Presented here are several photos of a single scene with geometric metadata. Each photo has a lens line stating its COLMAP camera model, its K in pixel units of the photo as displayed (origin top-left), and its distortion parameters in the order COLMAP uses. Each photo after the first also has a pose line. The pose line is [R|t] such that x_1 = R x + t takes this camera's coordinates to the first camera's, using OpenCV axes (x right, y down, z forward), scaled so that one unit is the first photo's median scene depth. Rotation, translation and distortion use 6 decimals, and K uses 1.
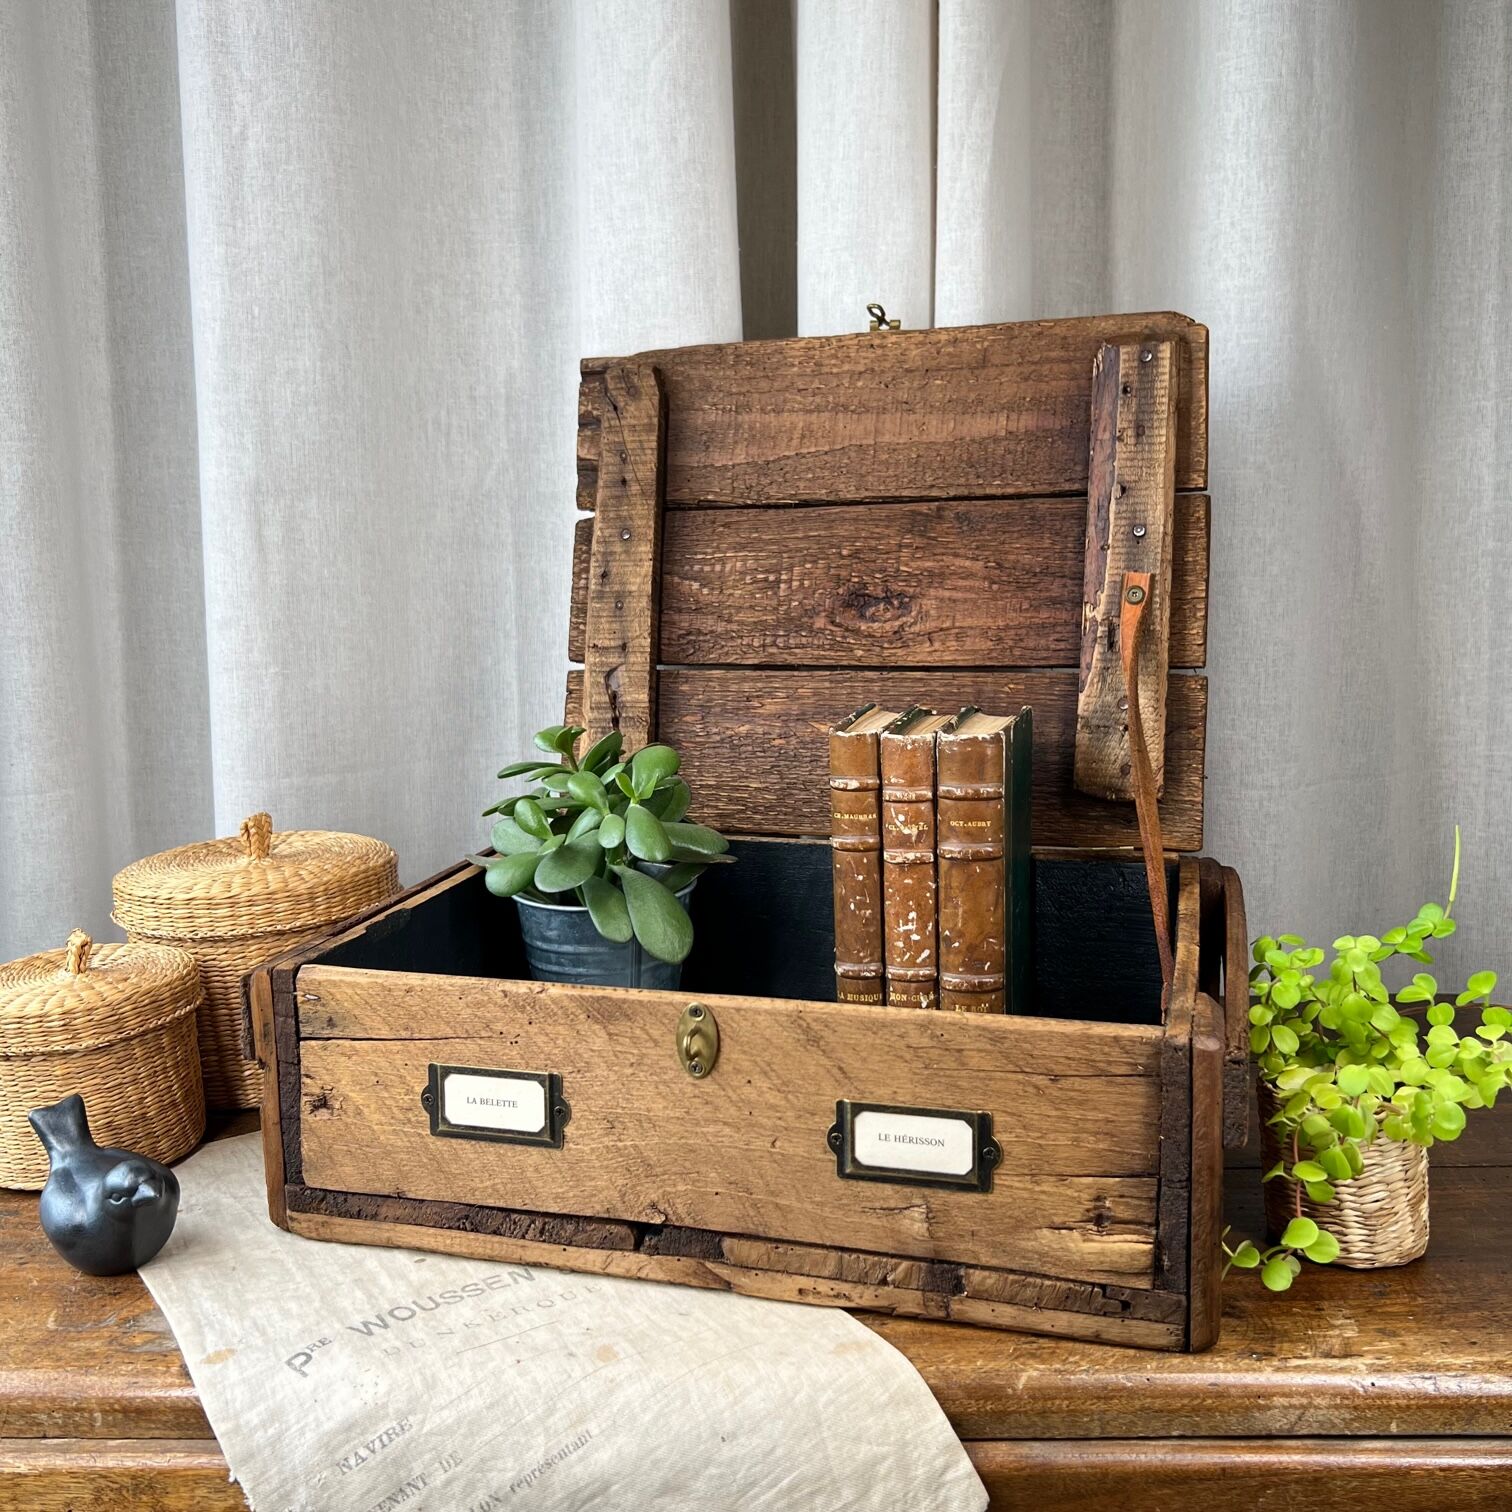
lens RADIAL K [[1560.2, 0, 762.9], [0, 1560.2, 755.2], [0, 0, 1]] dist [0.107151, -0.293455]
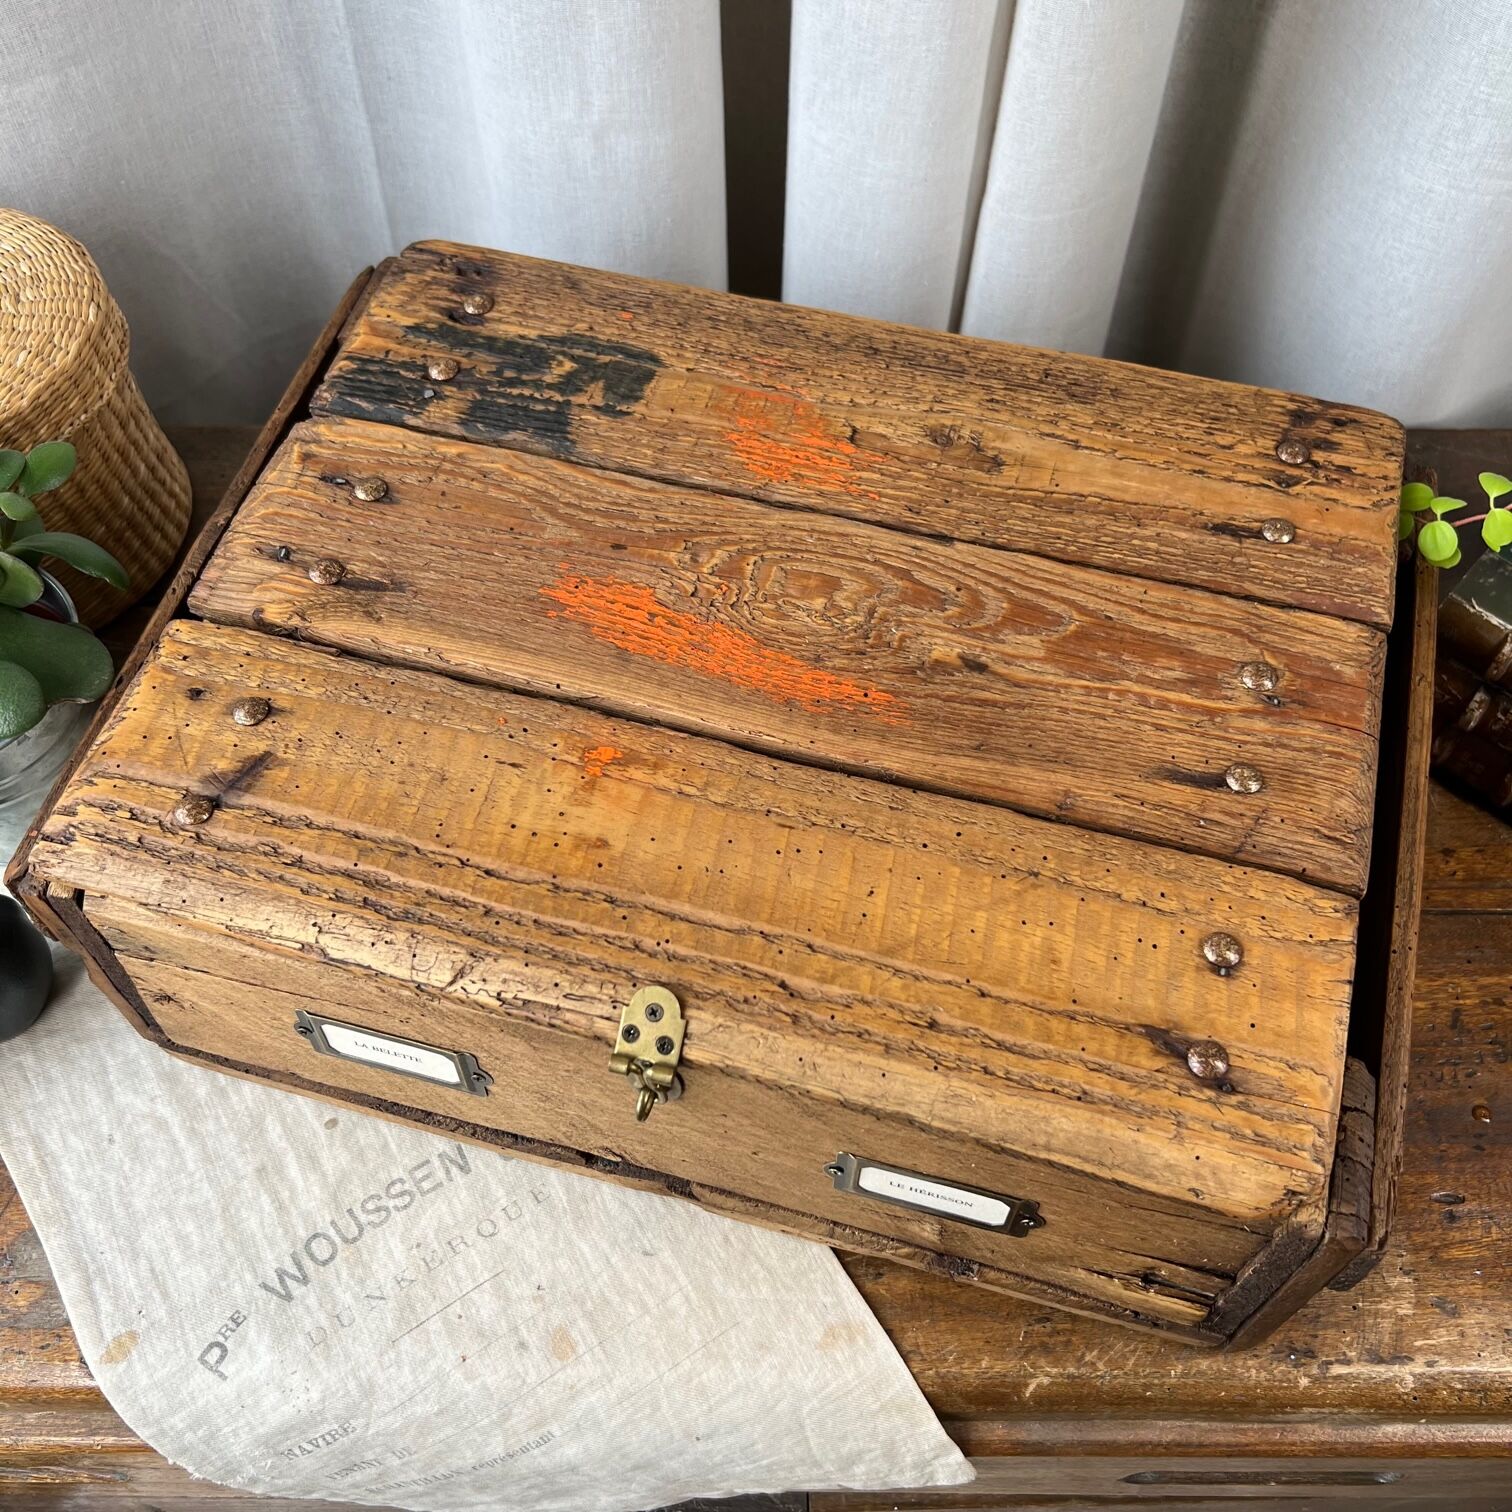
lens RADIAL K [[1564.2, 0, 749.7], [0, 1564.2, 760.2], [0, 0, 1]] dist [0.080617, -0.193903]
pose [[0.999673, -0.002984, 0.025377, -0.015382], [-0.016850, 0.669646, 0.742489, -0.463096], [-0.019210, -0.742674, 0.669377, 0.607901]]
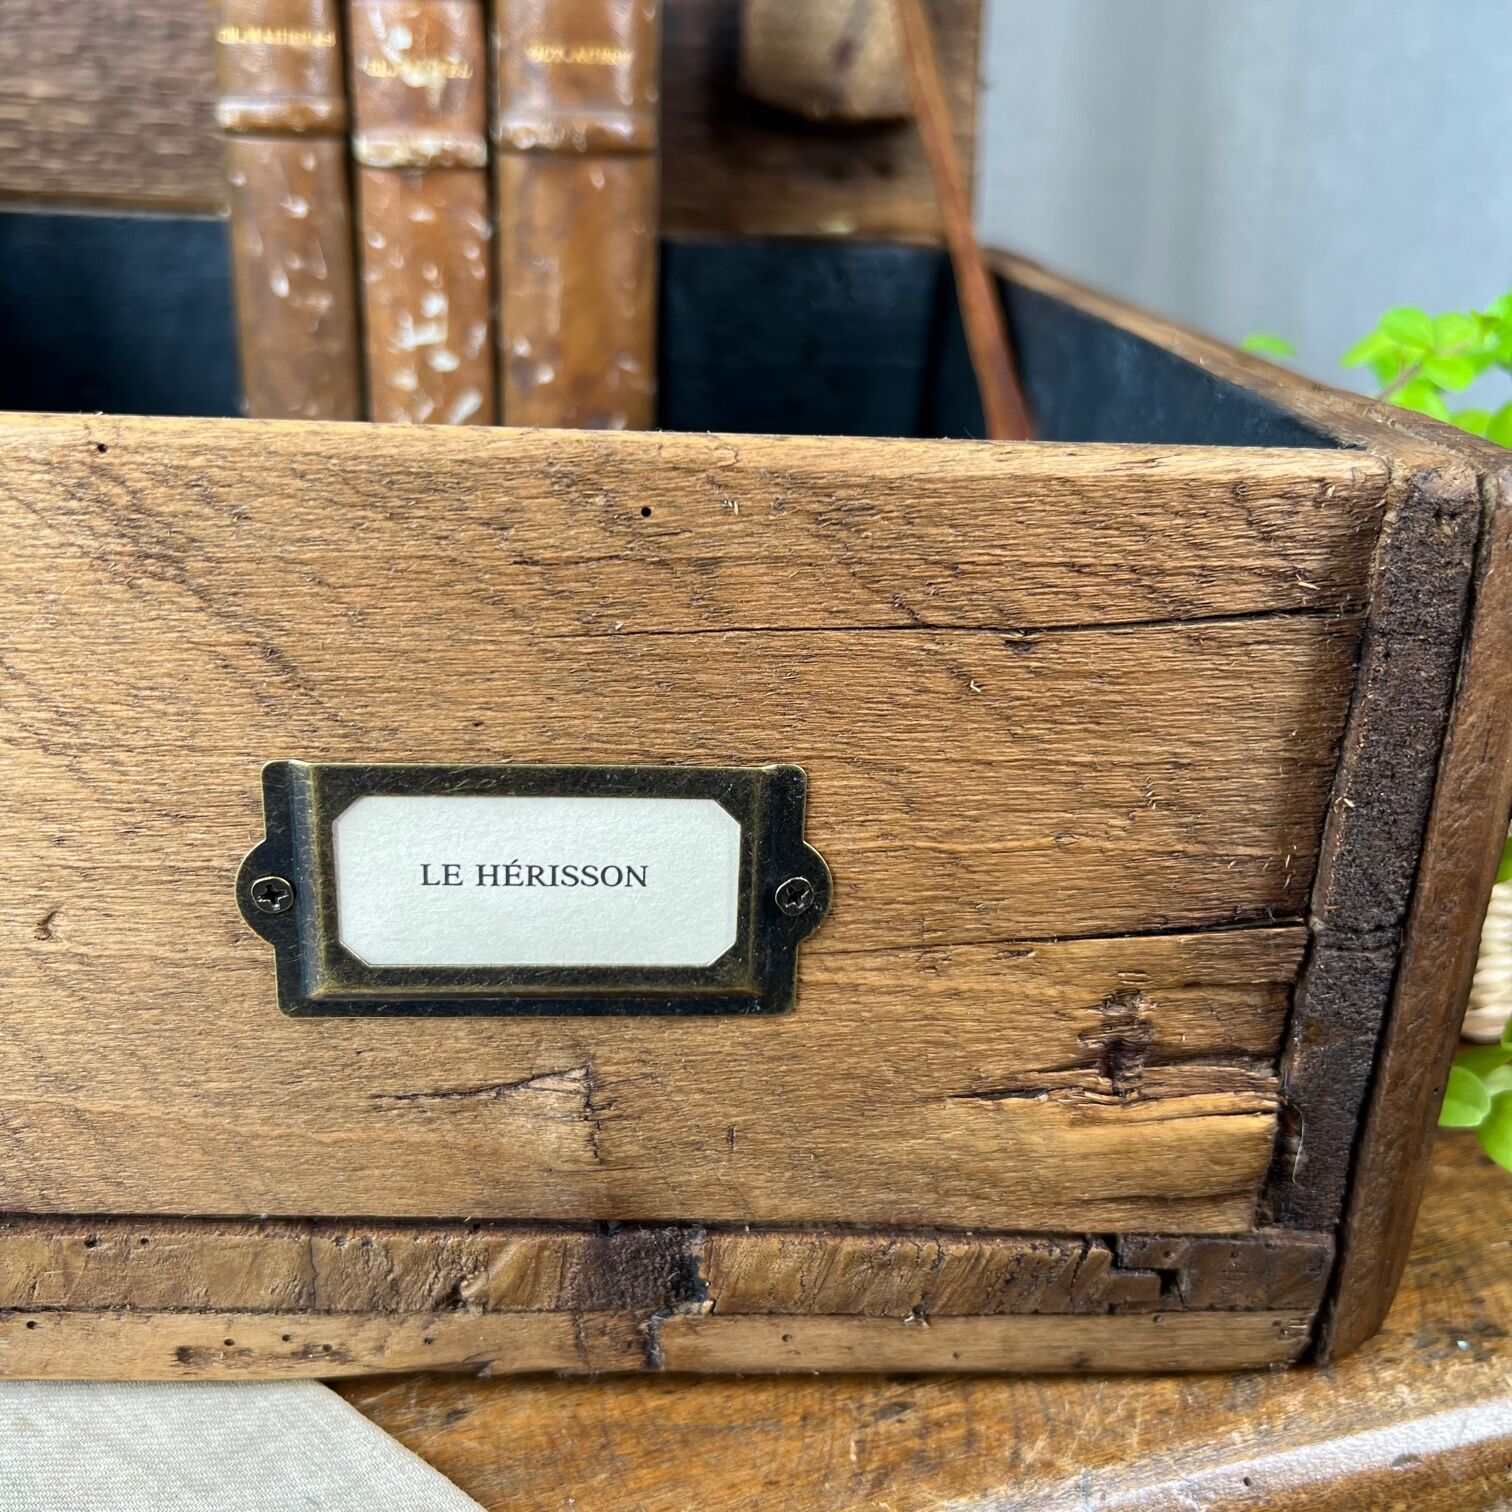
lens RADIAL K [[1513.5, 0, 722.5], [0, 1513.5, 749.6], [0, 0, 1]] dist [0.056181, -0.161950]
pose [[0.942236, -0.068838, 0.327800, 0.034104], [-0.004721, 0.975827, 0.218493, 0.152000], [-0.334916, -0.207419, 0.919135, 0.697153]]
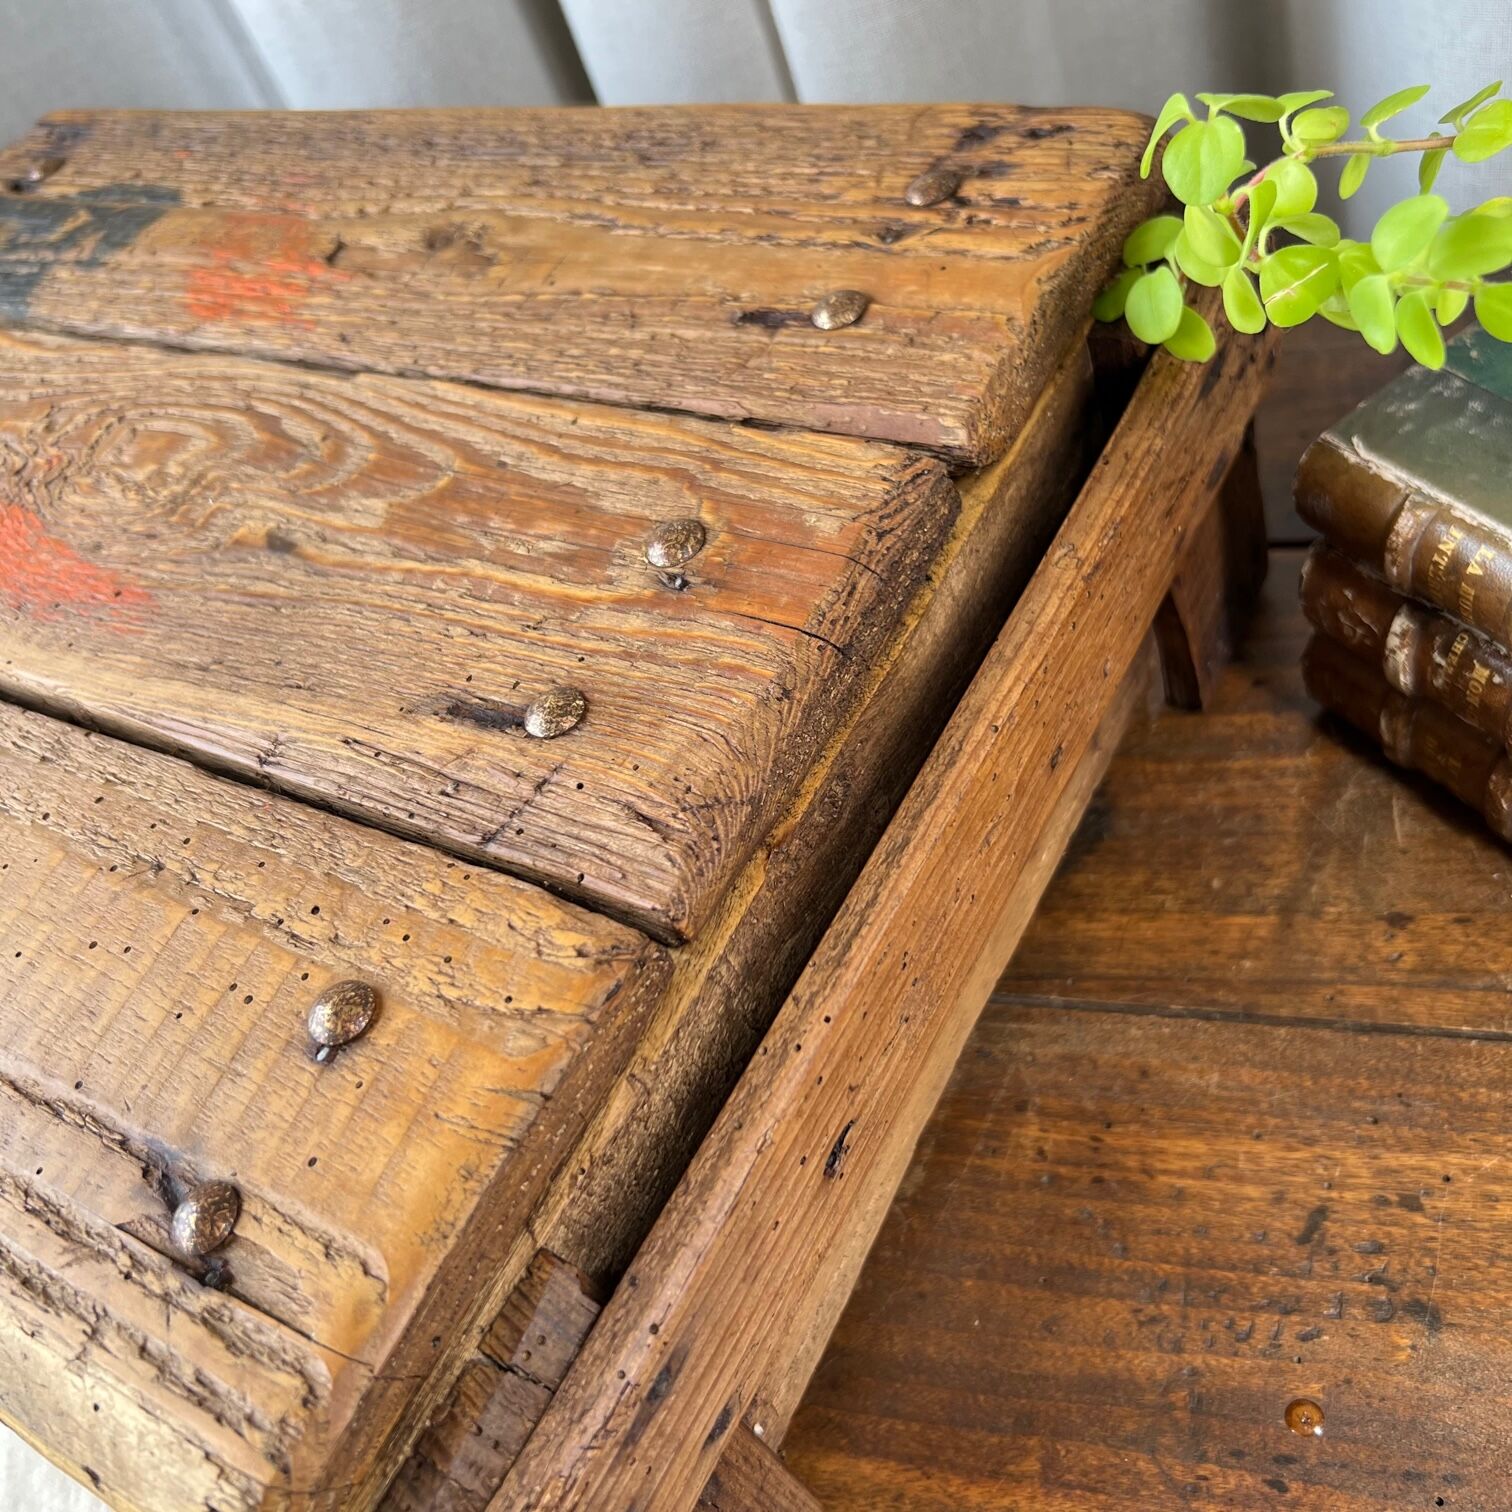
lens RADIAL K [[1592.5, 0, 759.6], [0, 1592.5, 764.5], [0, 0, 1]] dist [0.024568, -0.058981]
pose [[0.930084, 0.010179, -0.367206, 0.444372], [0.248293, 0.719283, 0.648832, -0.147664], [0.270729, -0.694643, 0.666466, 0.829911]]
